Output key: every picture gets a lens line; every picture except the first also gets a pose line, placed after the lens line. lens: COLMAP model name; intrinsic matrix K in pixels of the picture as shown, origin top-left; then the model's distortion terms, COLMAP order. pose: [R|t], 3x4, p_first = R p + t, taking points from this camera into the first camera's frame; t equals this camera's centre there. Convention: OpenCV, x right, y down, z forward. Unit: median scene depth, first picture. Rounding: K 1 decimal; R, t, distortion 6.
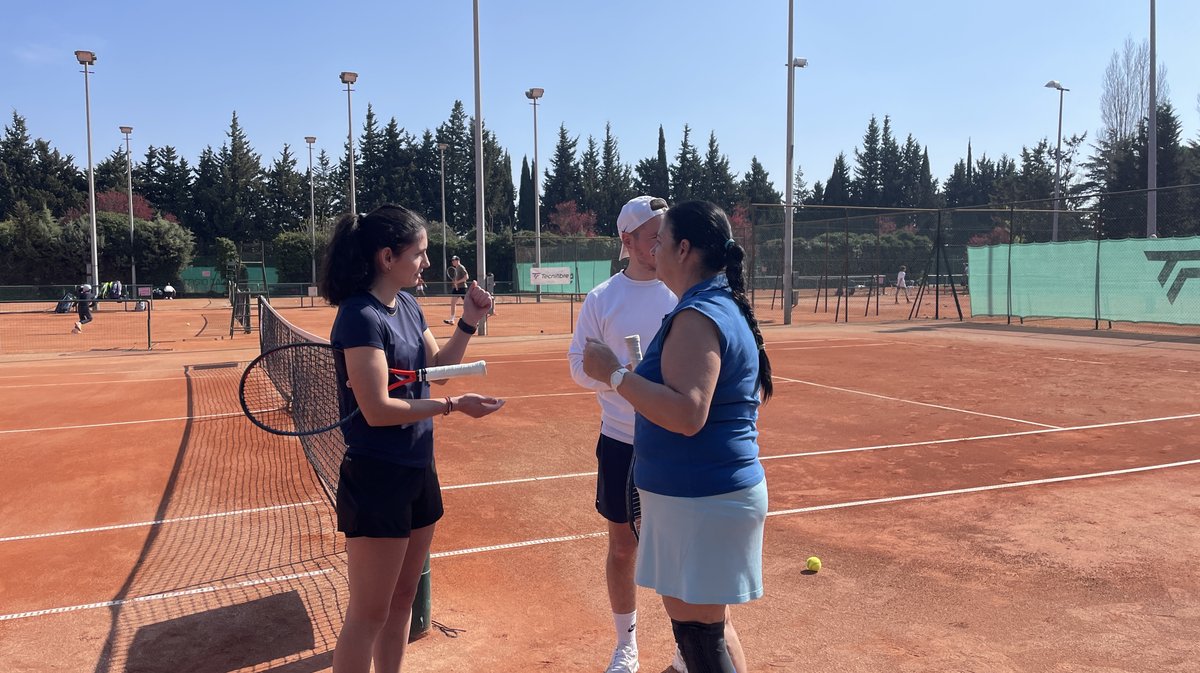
lens RADIAL K [[904.5, 0, 596.1], [0, 904.5, 330.6], [0, 0, 1]] dist [0.081177, -0.097851]
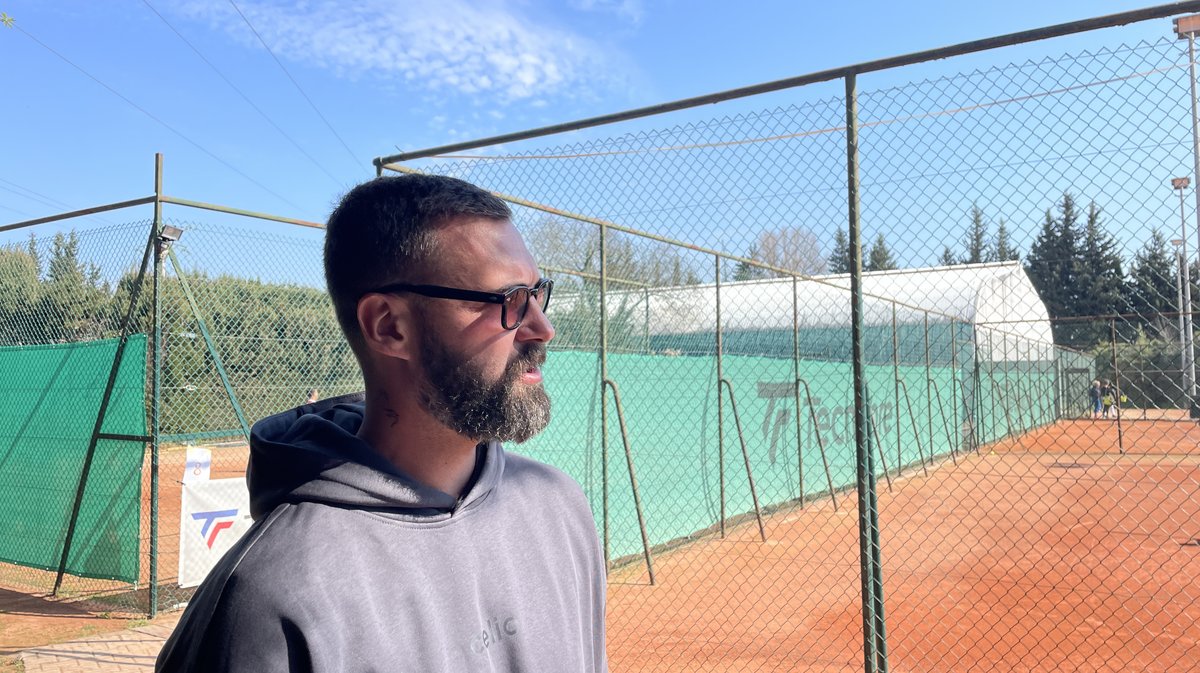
lens RADIAL K [[904.5, 0, 599.0], [0, 904.5, 336.6], [0, 0, 1]] dist [0.081177, -0.097851]
pose [[0.584447, -0.042470, -0.810319, -0.142311], [-0.045931, 0.995297, -0.085293, 0.005601], [0.810131, 0.087068, 0.579748, -0.117423]]
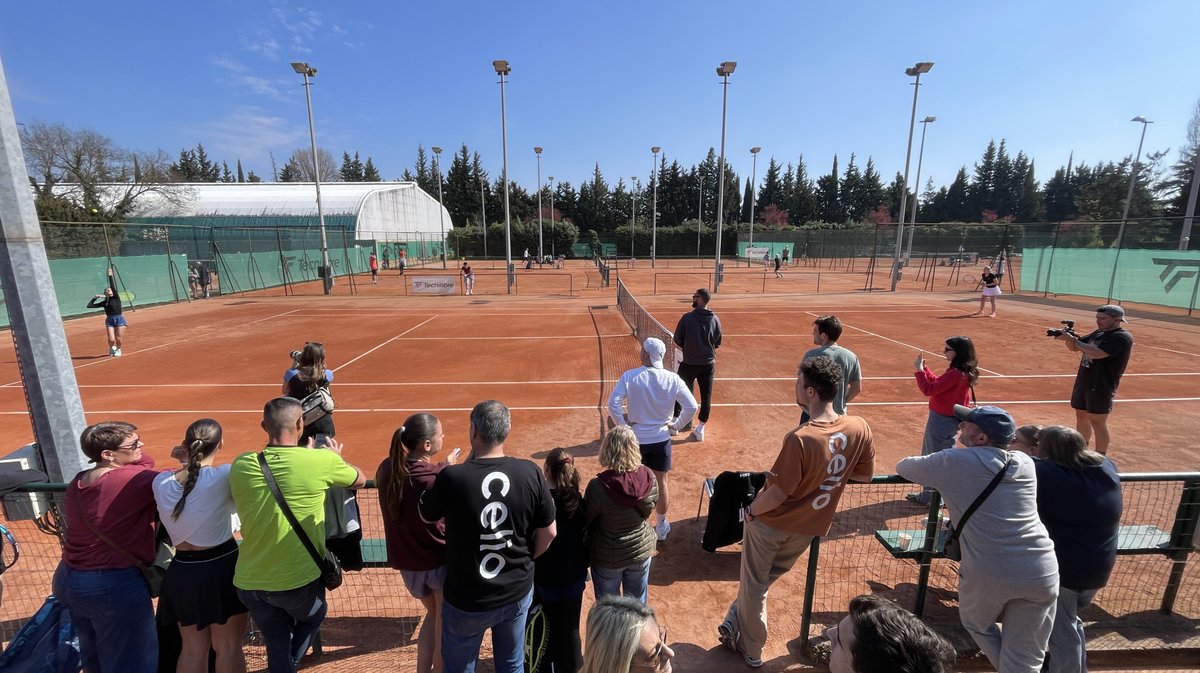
lens RADIAL K [[490.2, 0, 590.7], [0, 490.2, 344.7], [0, 0, 1]] dist [-0.005897, 0.000944]
pose [[0.930103, 0.080210, -0.358434, 0.004305], [-0.025831, 0.987732, 0.154005, -0.011691], [0.366390, -0.133982, 0.920764, -0.035908]]
